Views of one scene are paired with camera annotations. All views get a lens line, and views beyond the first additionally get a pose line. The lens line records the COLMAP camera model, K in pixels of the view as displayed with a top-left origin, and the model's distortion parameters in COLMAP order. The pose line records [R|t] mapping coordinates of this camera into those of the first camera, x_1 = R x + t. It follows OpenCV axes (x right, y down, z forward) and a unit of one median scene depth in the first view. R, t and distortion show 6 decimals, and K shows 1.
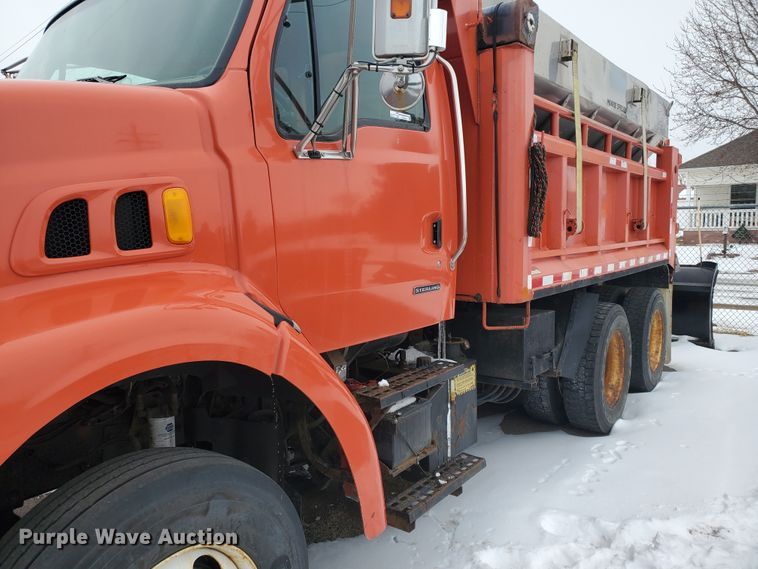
lens RADIAL K [[624.2, 0, 359.1], [0, 624.2, 281.3], [0, 0, 1]] dist [0.020578, 0.000559]
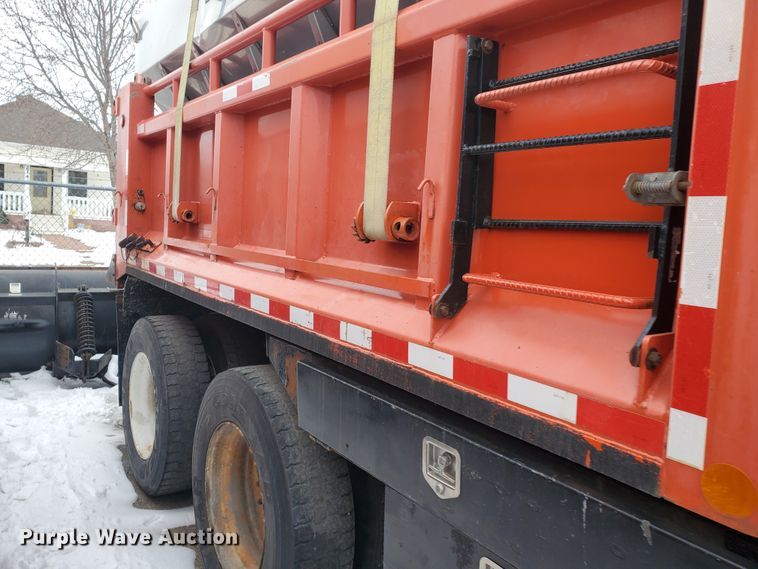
lens RADIAL K [[595.2, 0, 379.6], [0, 595.2, 267.8], [0, 0, 1]] dist [0.008472, -0.000195]
pose [[0.292940, -0.036812, 0.955422, -0.400424], [0.025161, 0.999209, 0.030785, -0.080162], [-0.955800, 0.015021, 0.293635, 1.039514]]
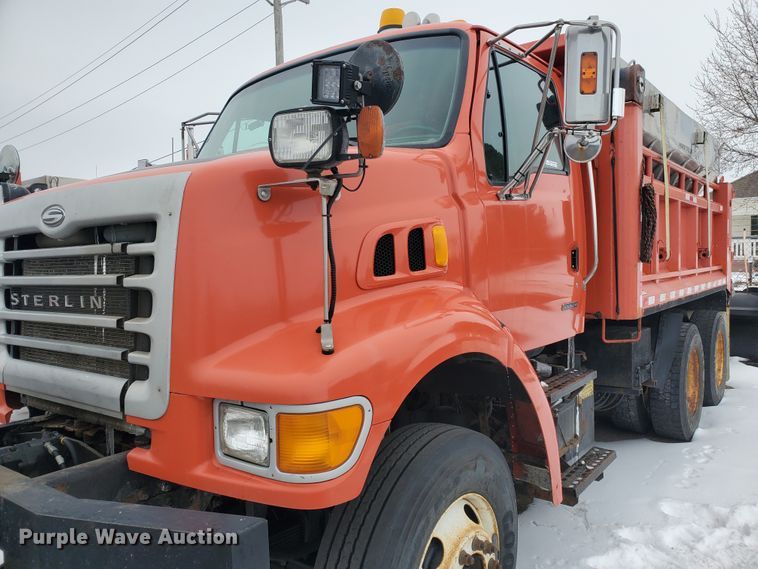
lens RADIAL K [[618.7, 0, 379.0], [0, 618.7, 284.5], [0, 0, 1]] dist [0.024707, -0.003279]
pose [[0.999980, -0.005888, 0.002167, -0.158202], [0.005979, 0.998980, -0.044752, 0.013362], [-0.001901, 0.044764, 0.998996, -0.116269]]
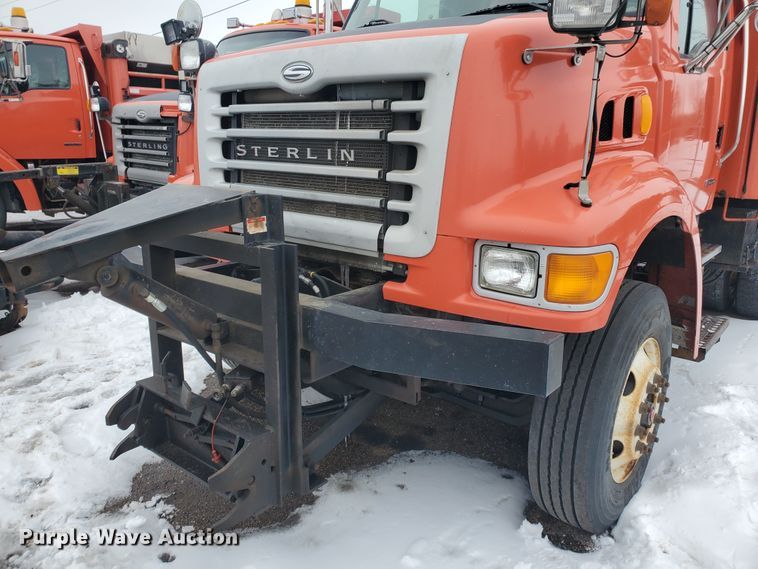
lens RADIAL K [[618.7, 0, 379.0], [0, 618.7, 284.5], [0, 0, 1]] dist [0.024707, -0.003279]
pose [[0.998671, 0.042649, -0.028948, -0.310270], [-0.037862, 0.988040, 0.149477, 0.032087], [0.034977, -0.148182, 0.988341, -0.176454]]
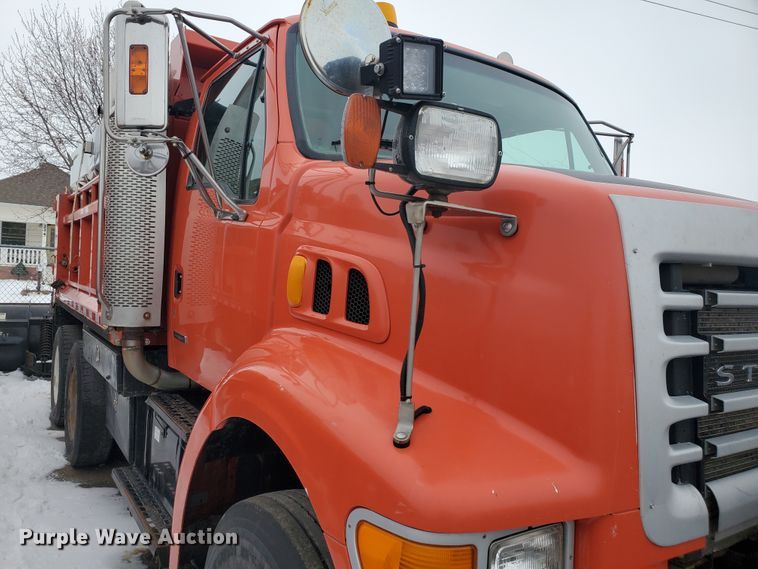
lens RADIAL K [[595.2, 0, 379.6], [0, 595.2, 267.8], [0, 0, 1]] dist [0.008472, -0.000195]
pose [[0.328678, 0.033465, 0.943849, -0.783026], [0.037335, 0.998130, -0.048390, -0.043035], [-0.943704, 0.051144, 0.326814, 0.457206]]
